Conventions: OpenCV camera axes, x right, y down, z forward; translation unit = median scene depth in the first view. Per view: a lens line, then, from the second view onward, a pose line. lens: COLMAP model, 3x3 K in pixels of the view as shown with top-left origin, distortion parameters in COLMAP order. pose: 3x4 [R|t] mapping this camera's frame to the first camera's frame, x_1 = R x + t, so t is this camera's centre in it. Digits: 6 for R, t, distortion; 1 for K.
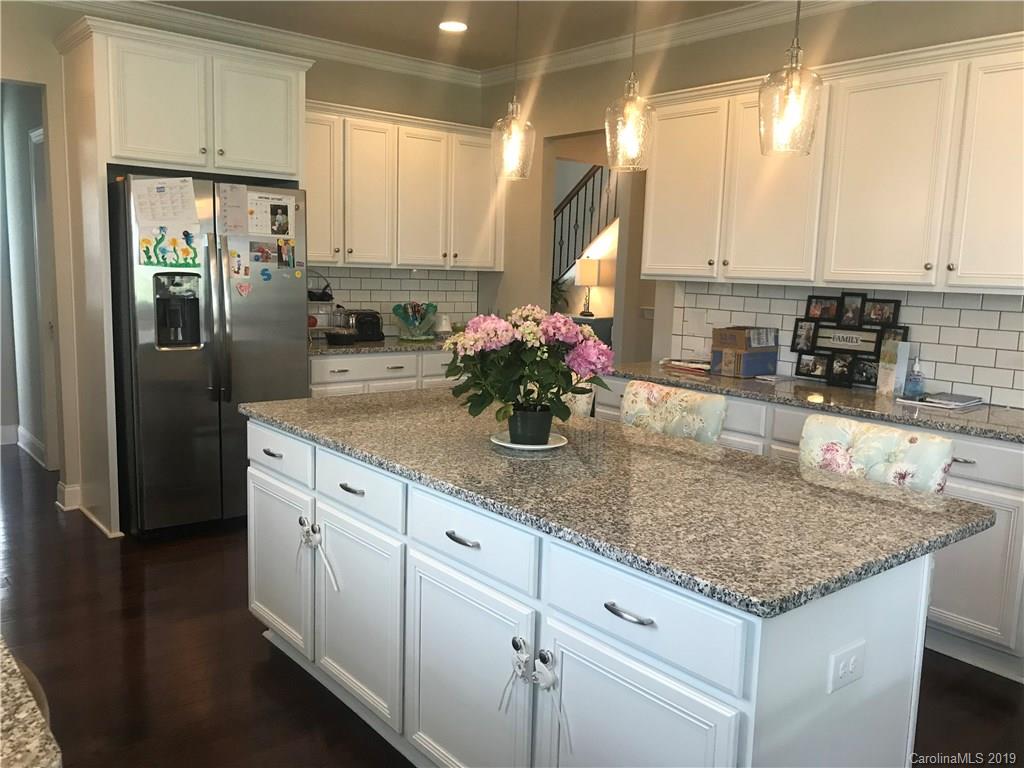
lens RADIAL K [[848.7, 0, 516.2], [0, 848.7, 386.5], [0, 0, 1]] dist [0.041496, -0.036257]
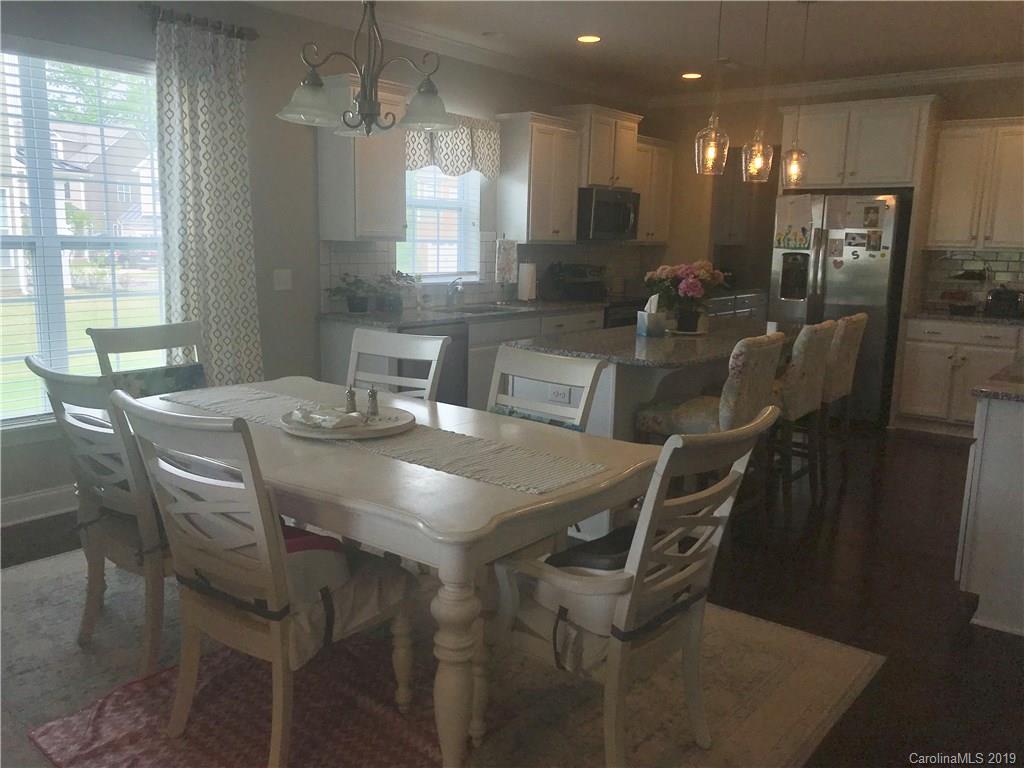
lens RADIAL K [[848.7, 0, 511.9], [0, 848.7, 388.5], [0, 0, 1]] dist [0.041496, -0.036257]
pose [[0.220539, 0.150134, -0.963754, 1.093723], [-0.153157, 0.981156, 0.117797, 0.012349], [0.963278, 0.121627, 0.239377, 0.115154]]
